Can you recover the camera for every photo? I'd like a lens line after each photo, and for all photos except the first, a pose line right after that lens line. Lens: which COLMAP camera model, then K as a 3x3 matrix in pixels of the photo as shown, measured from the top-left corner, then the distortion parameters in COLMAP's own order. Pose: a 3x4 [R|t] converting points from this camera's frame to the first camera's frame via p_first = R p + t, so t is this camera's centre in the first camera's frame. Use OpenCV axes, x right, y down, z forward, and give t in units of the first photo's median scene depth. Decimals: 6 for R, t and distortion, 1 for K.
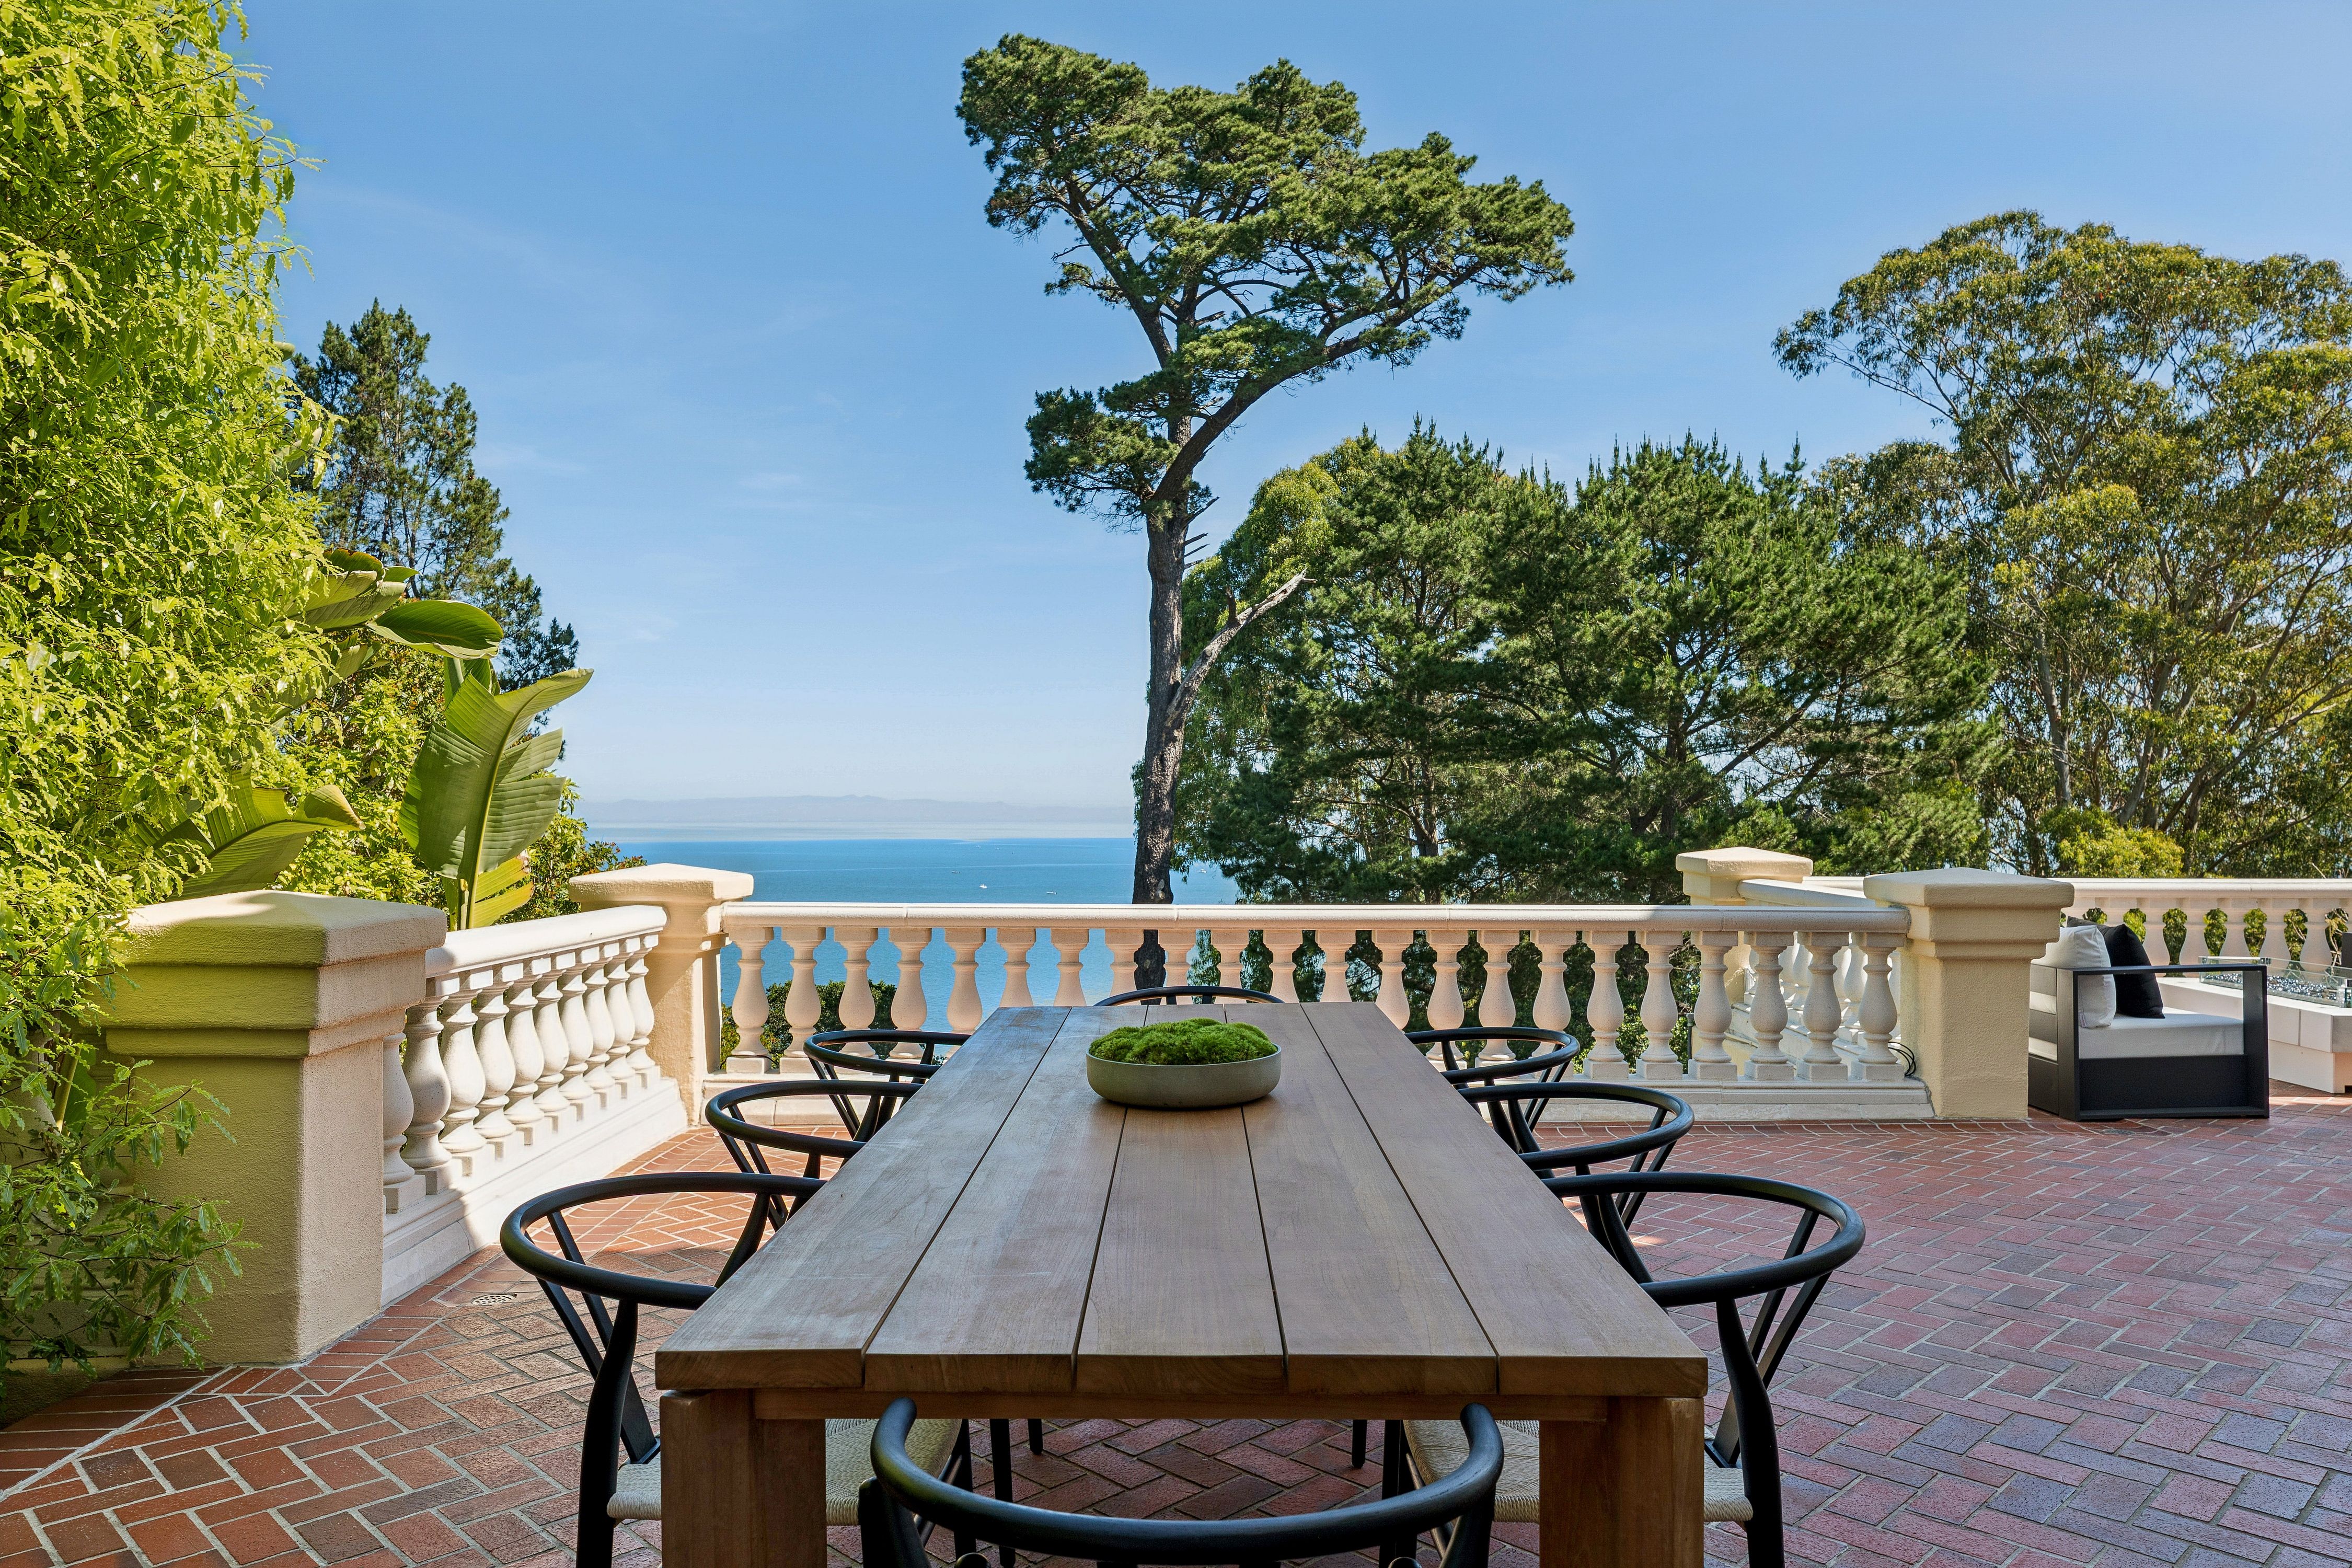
lens RADIAL K [[1603.2, 0, 1170.1], [0, 1603.2, 848.7], [0, 0, 1]] dist [0.010925, 0.001873]
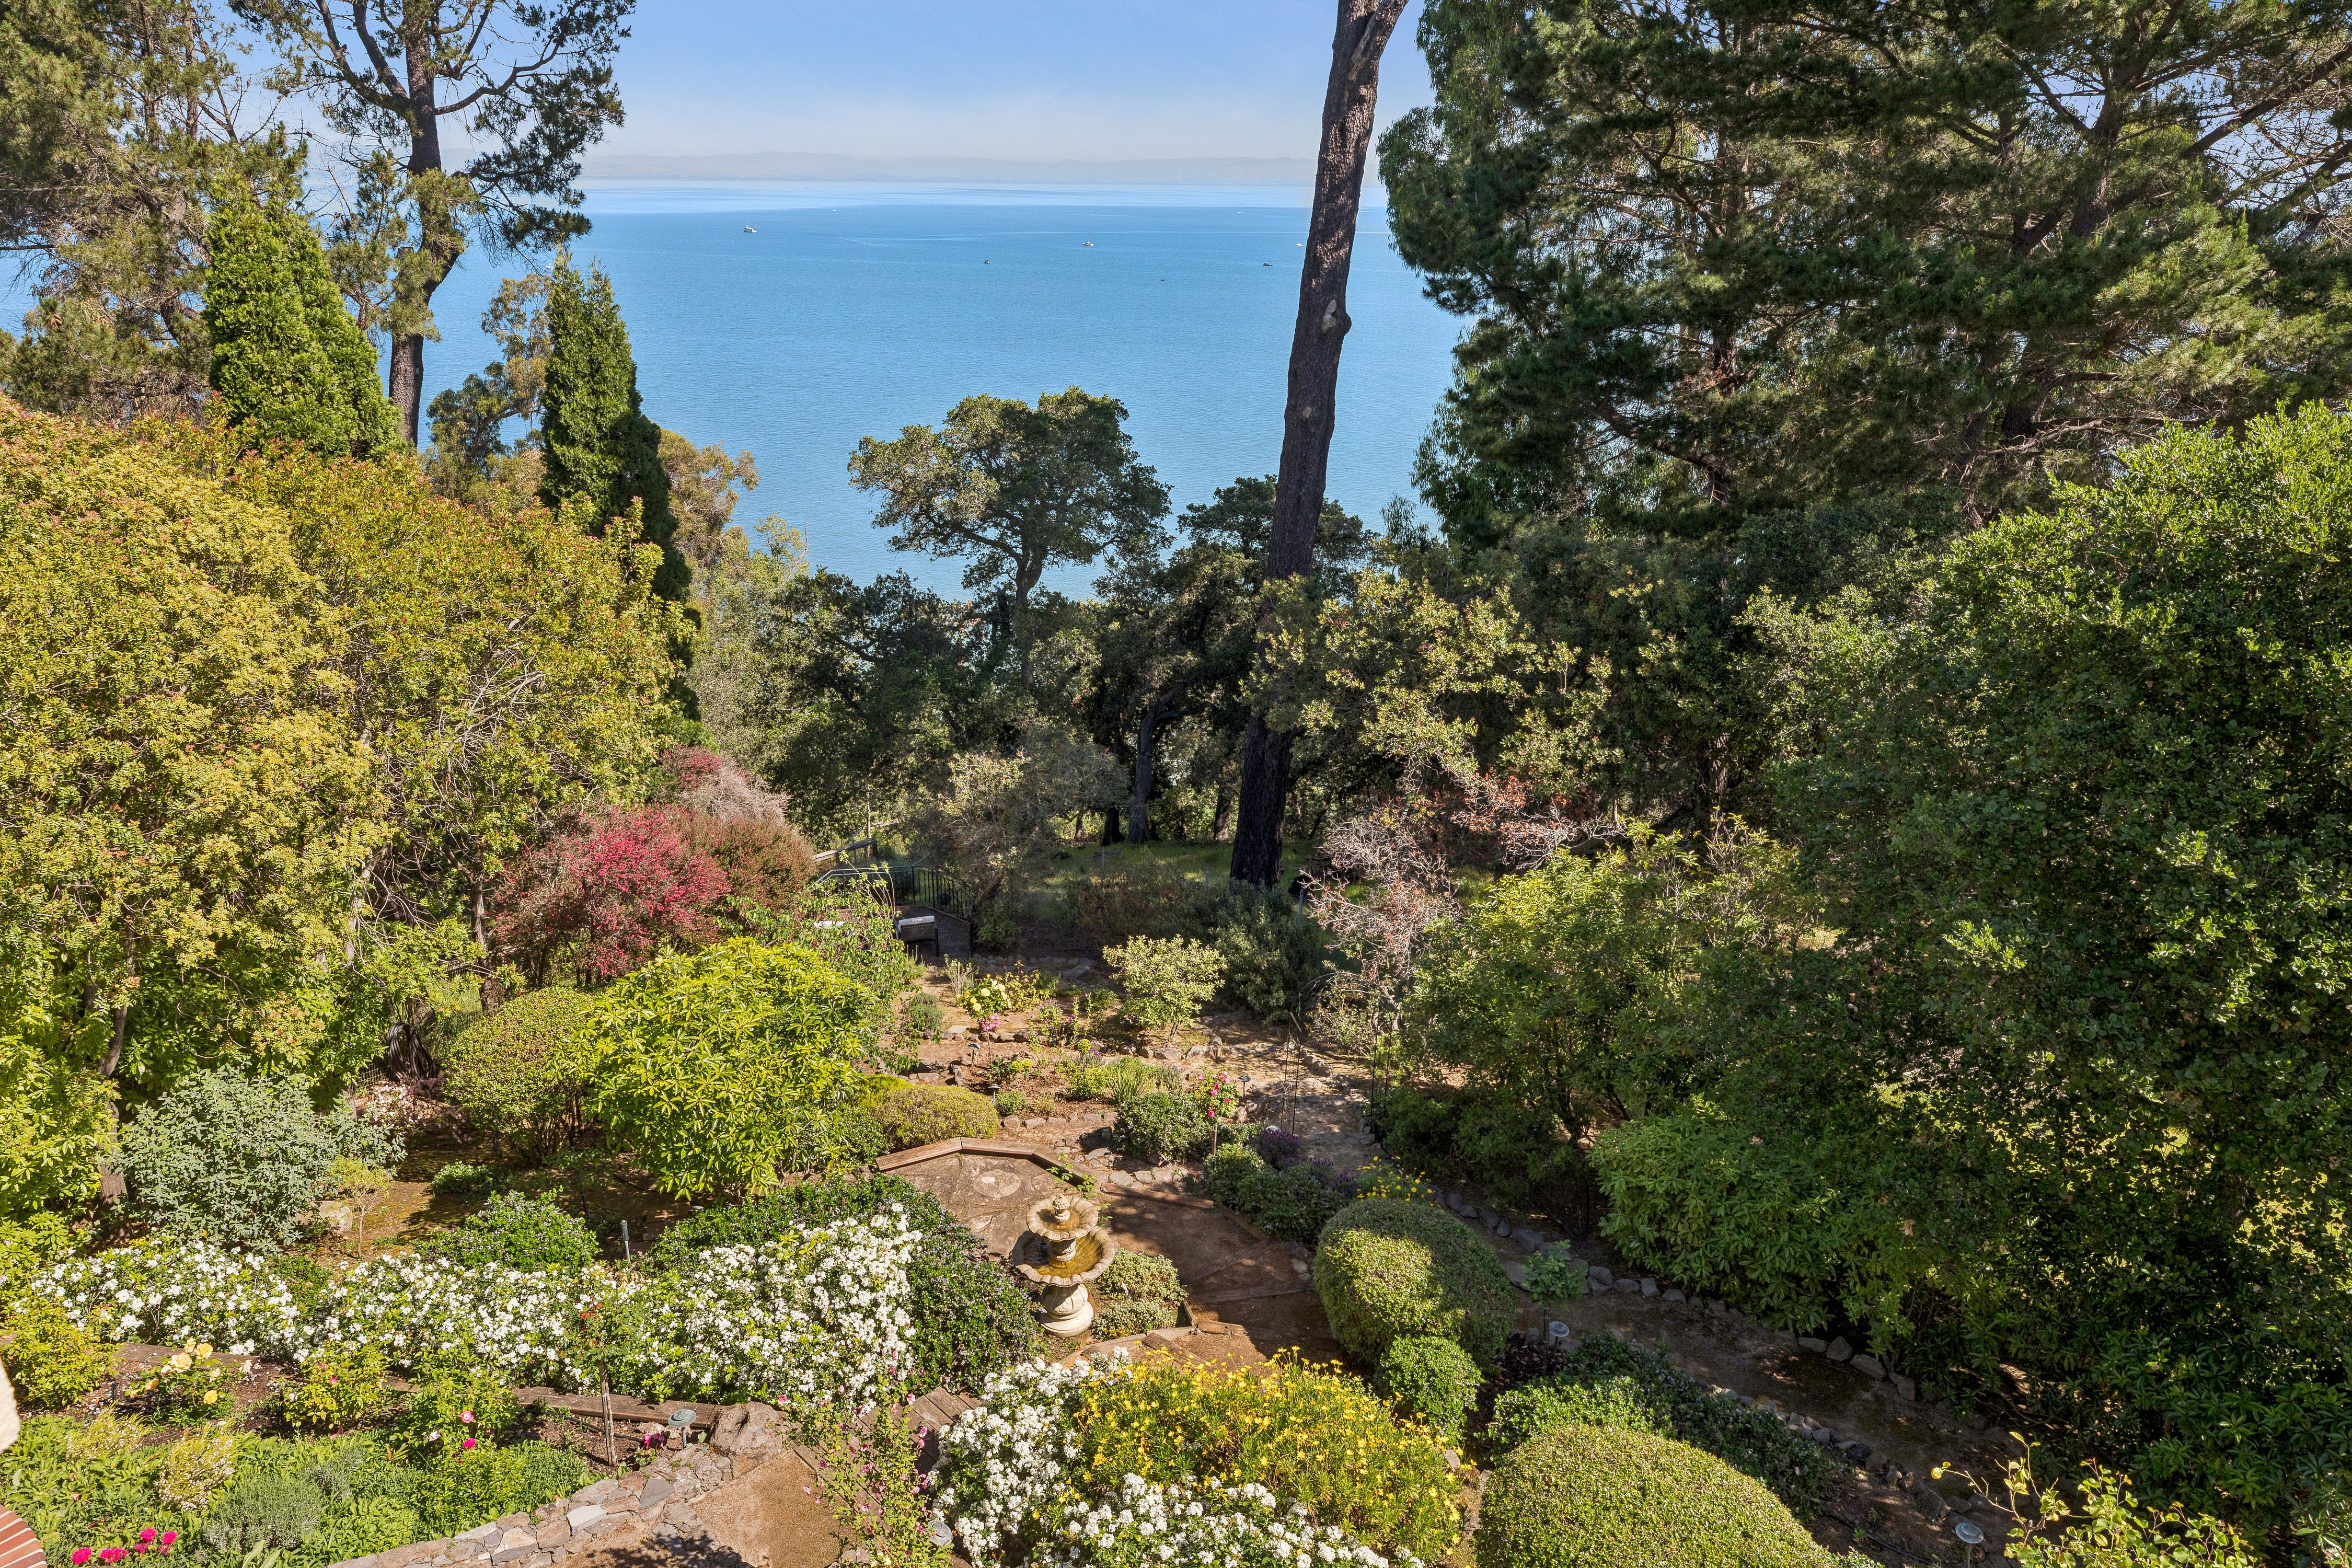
lens RADIAL K [[1529.5, 0, 1174.2], [0, 1529.5, 778.3], [0, 0, 1]] dist [0.009552, 0.002372]
pose [[0.965308, 0.106354, -0.238474, 0.124092], [-0.017694, 0.937835, 0.346631, -0.019341], [0.260514, -0.330386, 0.907181, 0.247993]]
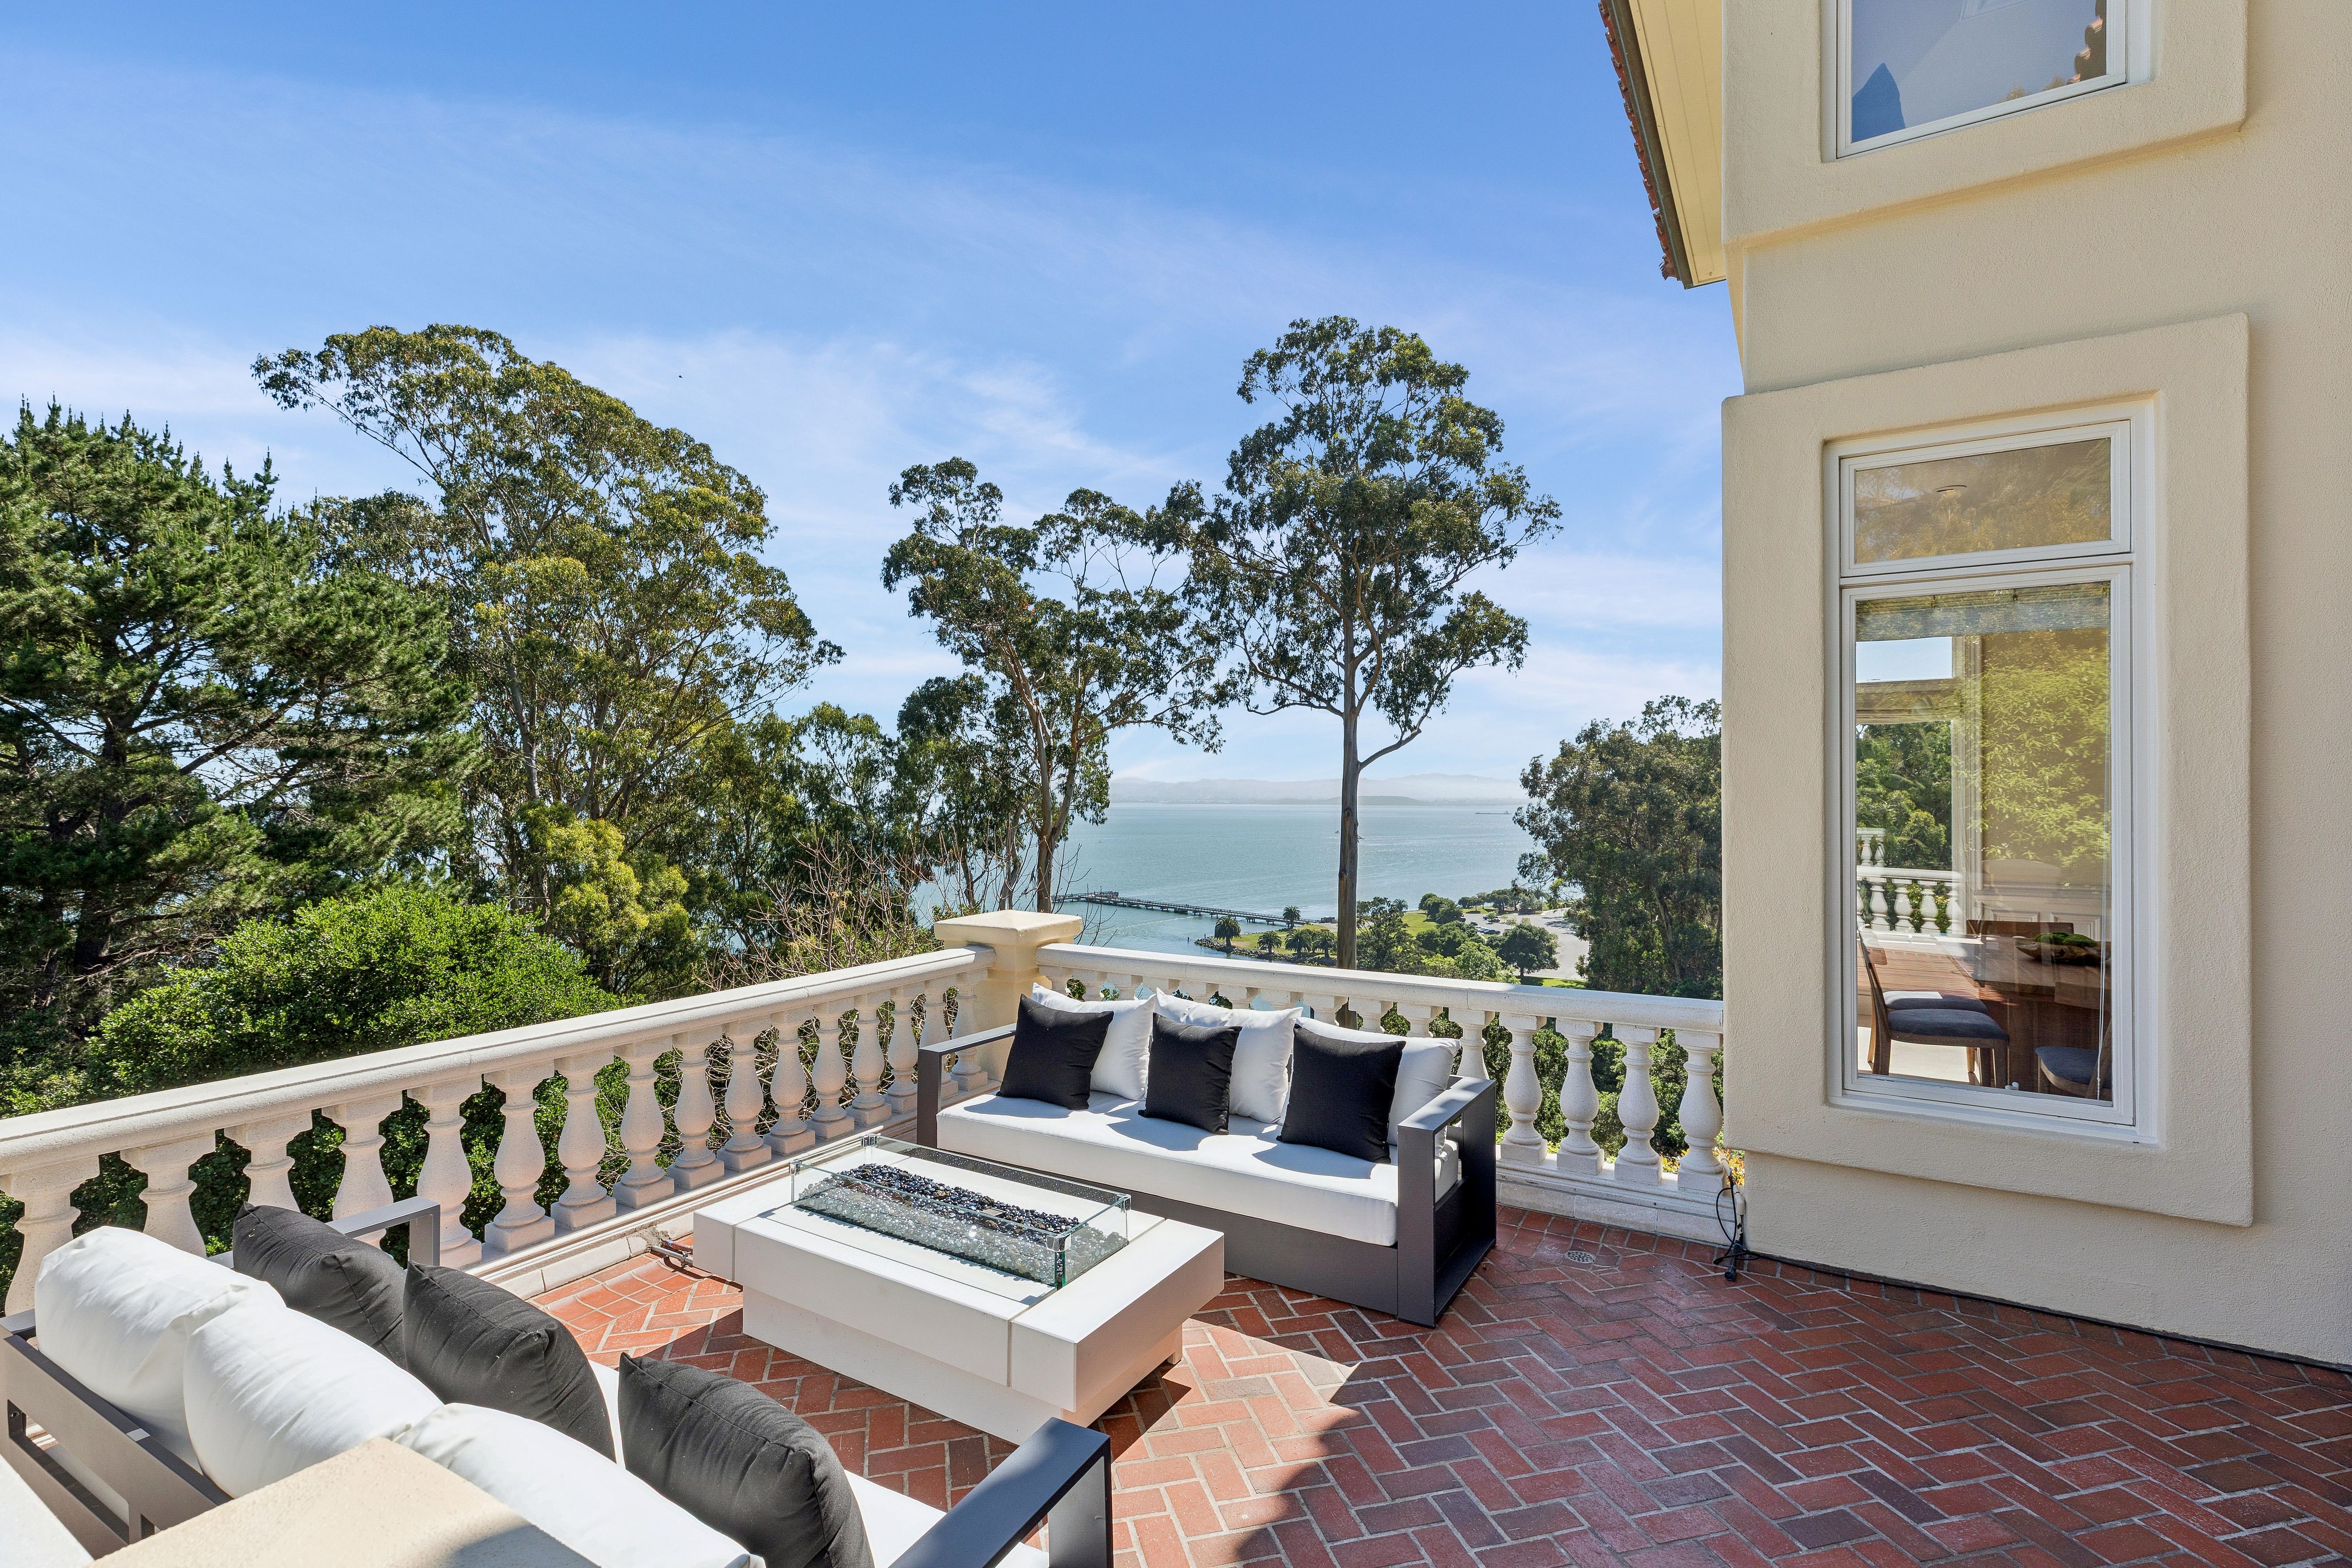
lens RADIAL K [[1068.2, 0, 1157.8], [0, 1068.2, 790.2], [0, 0, 1]] dist [0.009996, -0.000363]
pose [[0.508098, 0.001287, 0.861298, 0.079653], [0.019886, 0.999715, -0.013225, -0.015916], [-0.861069, 0.023847, 0.507928, 0.151435]]
